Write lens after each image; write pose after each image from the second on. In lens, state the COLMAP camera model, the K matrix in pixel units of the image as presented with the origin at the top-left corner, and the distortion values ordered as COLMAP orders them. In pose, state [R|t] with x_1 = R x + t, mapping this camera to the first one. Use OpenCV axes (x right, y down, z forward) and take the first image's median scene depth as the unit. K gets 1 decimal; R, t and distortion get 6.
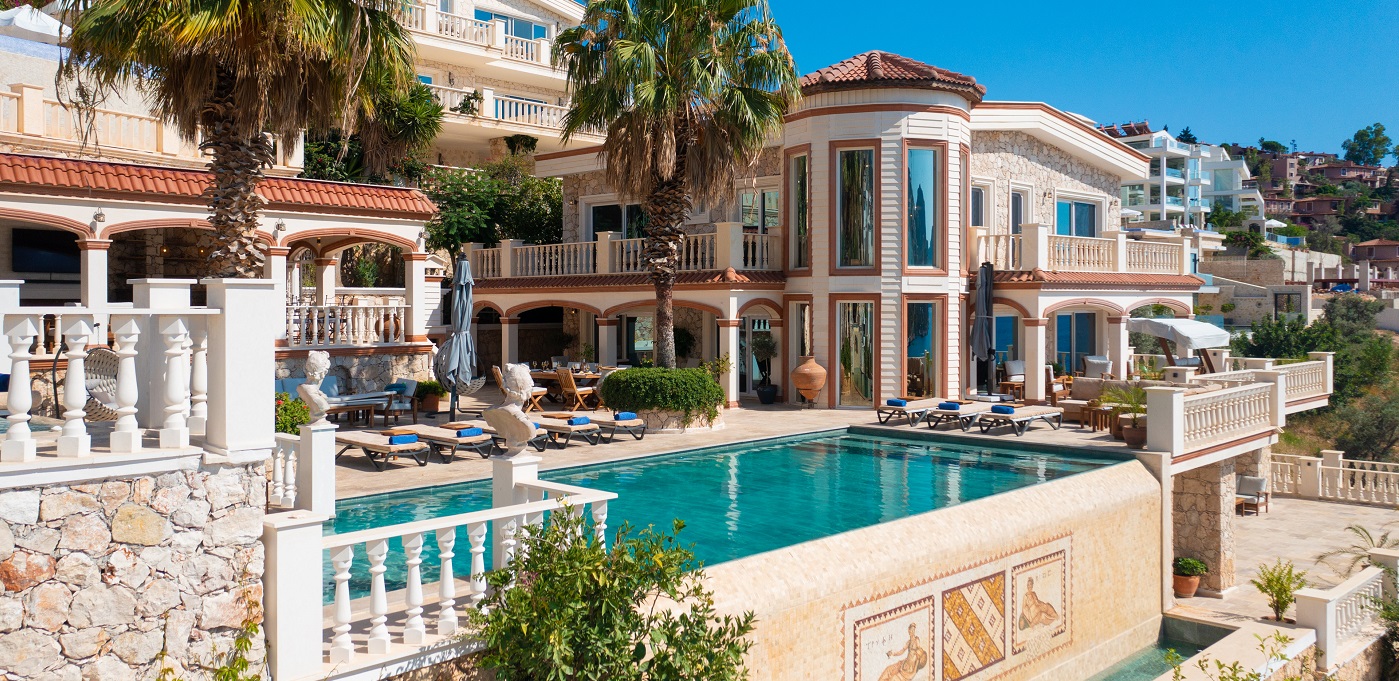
lens RADIAL K [[1103.0, 0, 698.7], [0, 1103.0, 326.6], [0, 0, 1]] dist [0.003291, 0.013304]
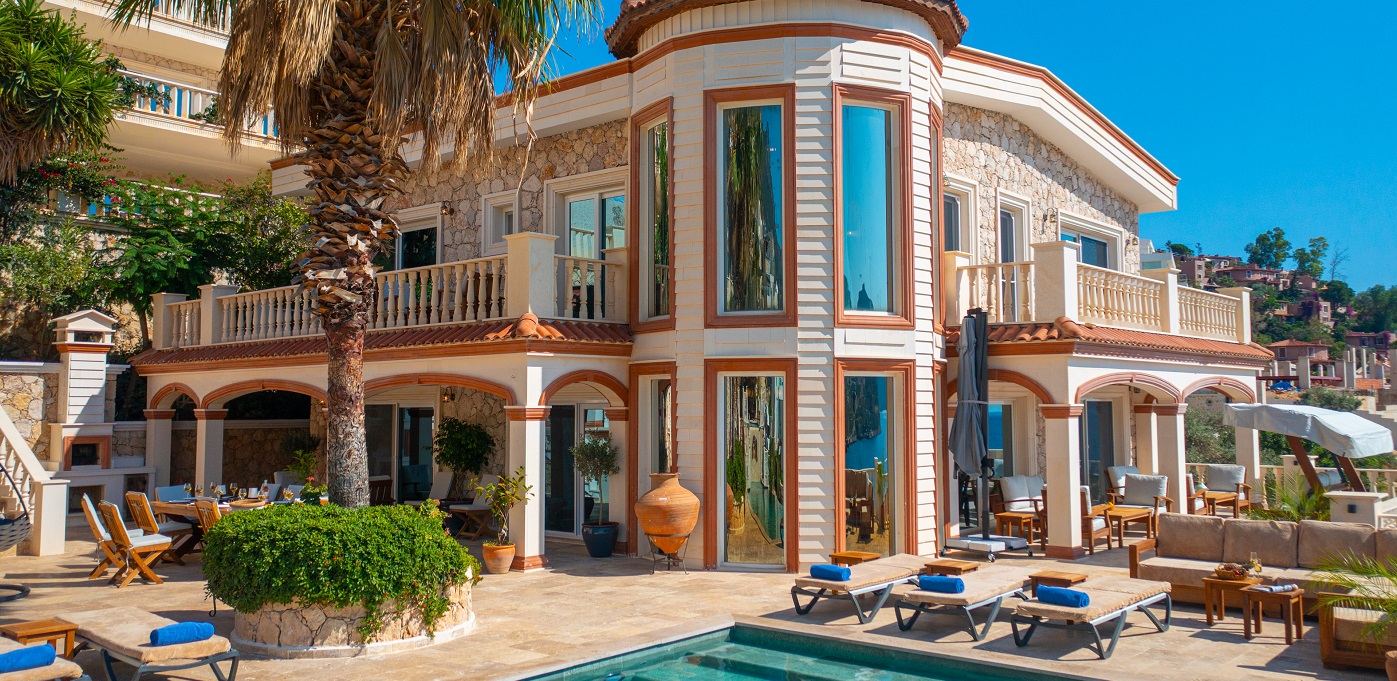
lens RADIAL K [[1101.4, 0, 703.2], [0, 1101.4, 341.9], [0, 0, 1]] dist [0.003291, 0.013304]
pose [[0.996923, 0.003717, 0.078299, 0.072359], [0.002505, 0.996854, -0.079216, 0.005017], [-0.078347, 0.079169, 0.993778, 0.437733]]
